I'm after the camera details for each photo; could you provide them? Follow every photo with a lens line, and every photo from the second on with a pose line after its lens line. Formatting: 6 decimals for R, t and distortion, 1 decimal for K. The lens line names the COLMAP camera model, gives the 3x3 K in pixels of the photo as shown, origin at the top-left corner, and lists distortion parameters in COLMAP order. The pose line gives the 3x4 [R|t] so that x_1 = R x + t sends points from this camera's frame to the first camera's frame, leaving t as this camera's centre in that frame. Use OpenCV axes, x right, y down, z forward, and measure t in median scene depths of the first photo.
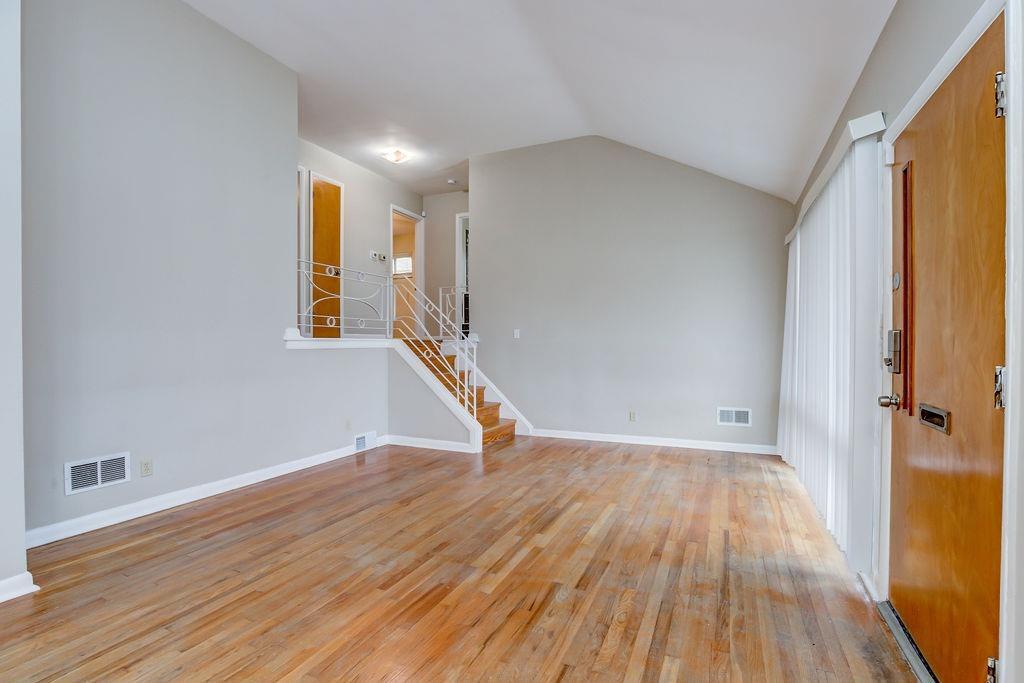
lens RADIAL K [[469.4, 0, 509.1], [0, 469.4, 344.5], [0, 0, 1]] dist [-0.026470, 0.001597]
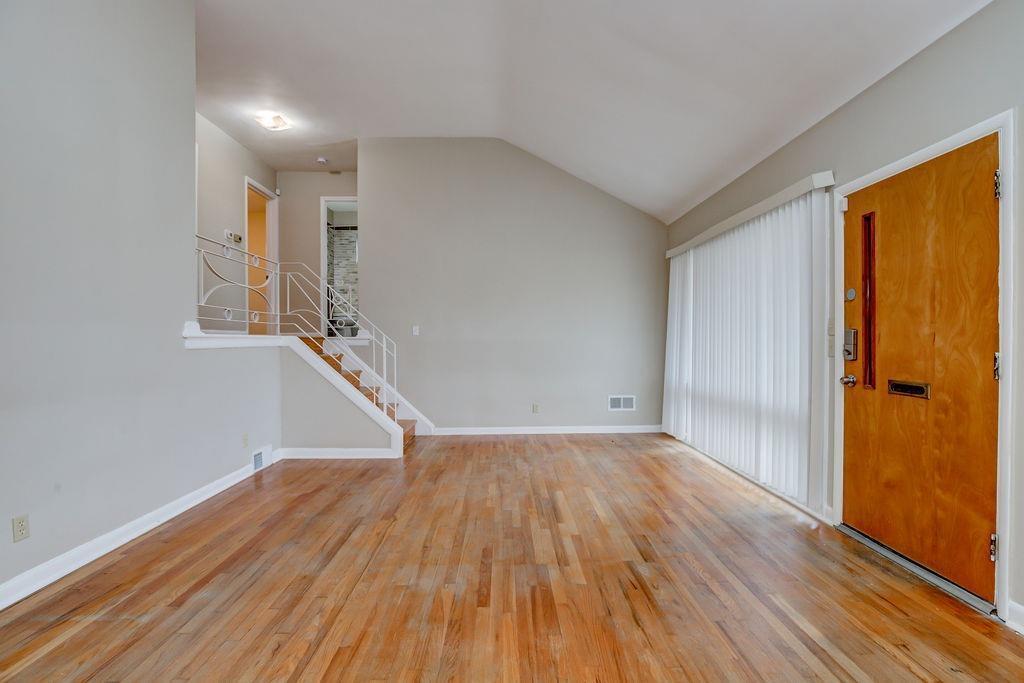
lens RADIAL K [[469.4, 0, 505.4], [0, 469.4, 343.5], [0, 0, 1]] dist [-0.026470, 0.001597]
pose [[0.904798, -0.005436, 0.425806, -0.368079], [0.004155, 0.999984, 0.003938, 0.000868], [-0.425820, -0.001793, 0.904806, 0.087124]]
